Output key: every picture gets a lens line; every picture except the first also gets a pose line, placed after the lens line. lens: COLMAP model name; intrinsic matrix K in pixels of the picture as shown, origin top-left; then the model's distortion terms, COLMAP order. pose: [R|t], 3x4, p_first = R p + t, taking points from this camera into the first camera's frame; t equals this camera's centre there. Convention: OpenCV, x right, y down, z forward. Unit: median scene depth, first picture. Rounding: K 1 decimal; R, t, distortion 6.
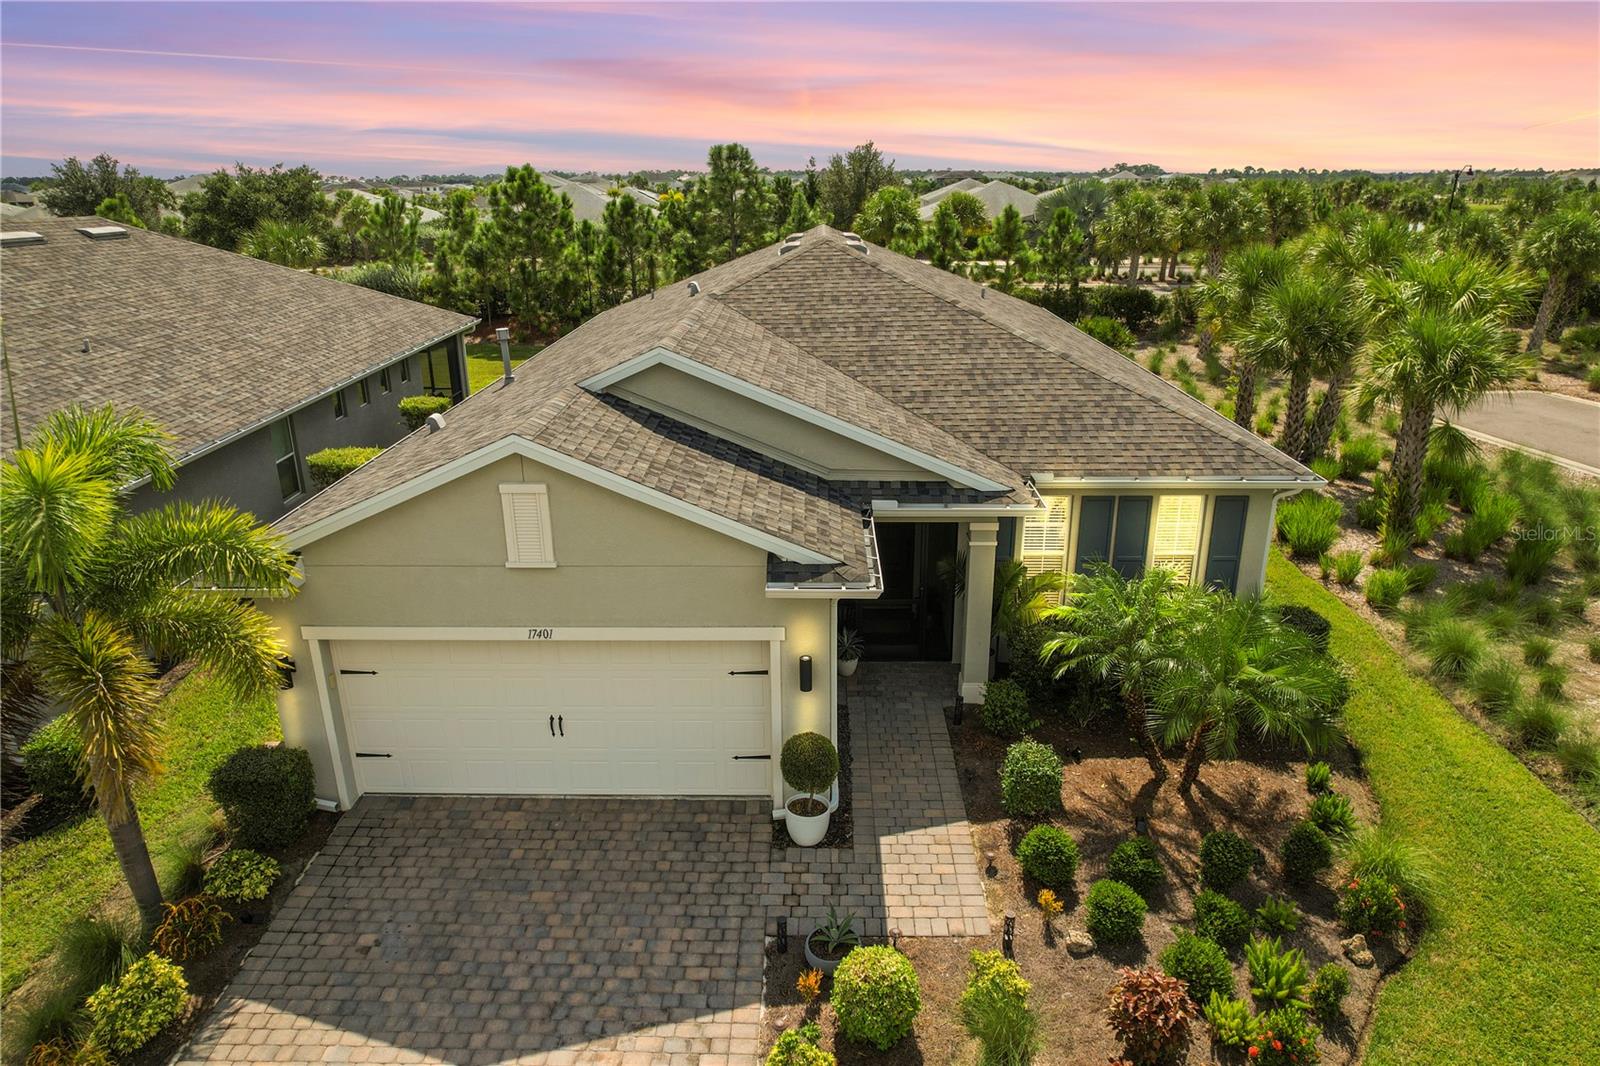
lens RADIAL K [[1016.5, 0, 796.7], [0, 1016.5, 531.0], [0, 0, 1]] dist [-0.054048, 0.024165]
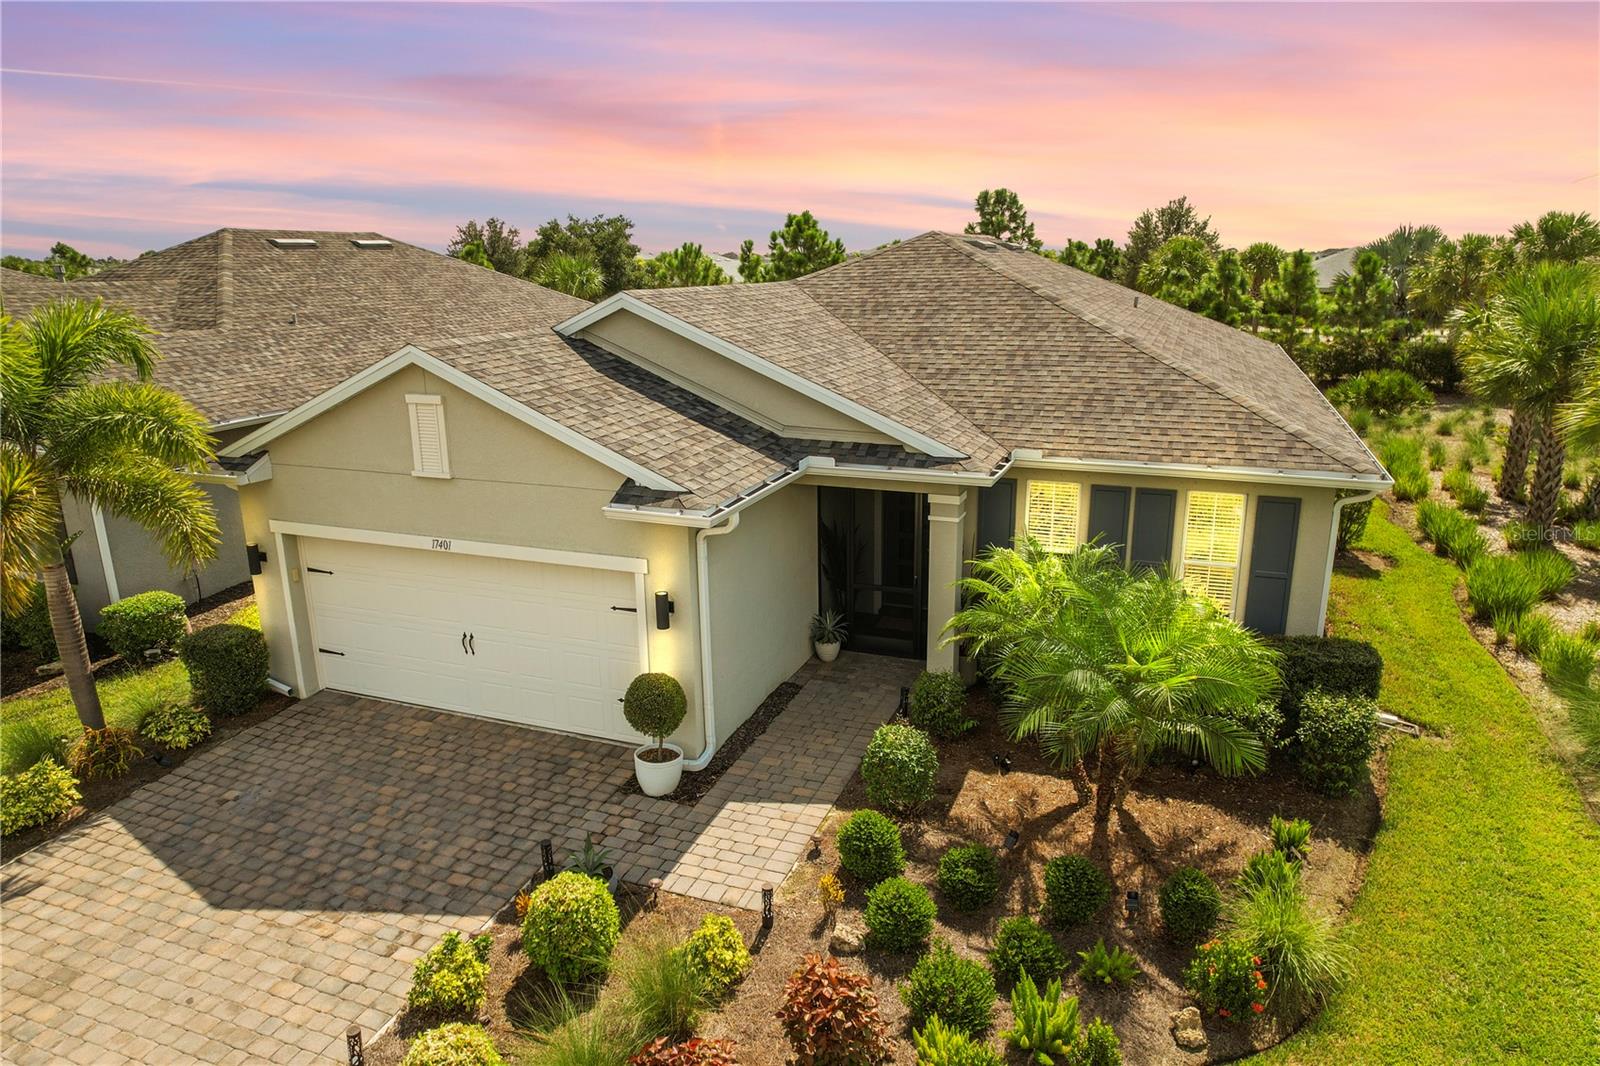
lens RADIAL K [[1016.5, 0, 804.4], [0, 1016.5, 533.1], [0, 0, 1]] dist [-0.054048, 0.024165]
pose [[0.940803, 0.086432, -0.327748, 0.397781], [-0.109603, 0.992569, -0.052860, 0.093897], [0.320744, 0.085653, 0.943285, 0.122966]]
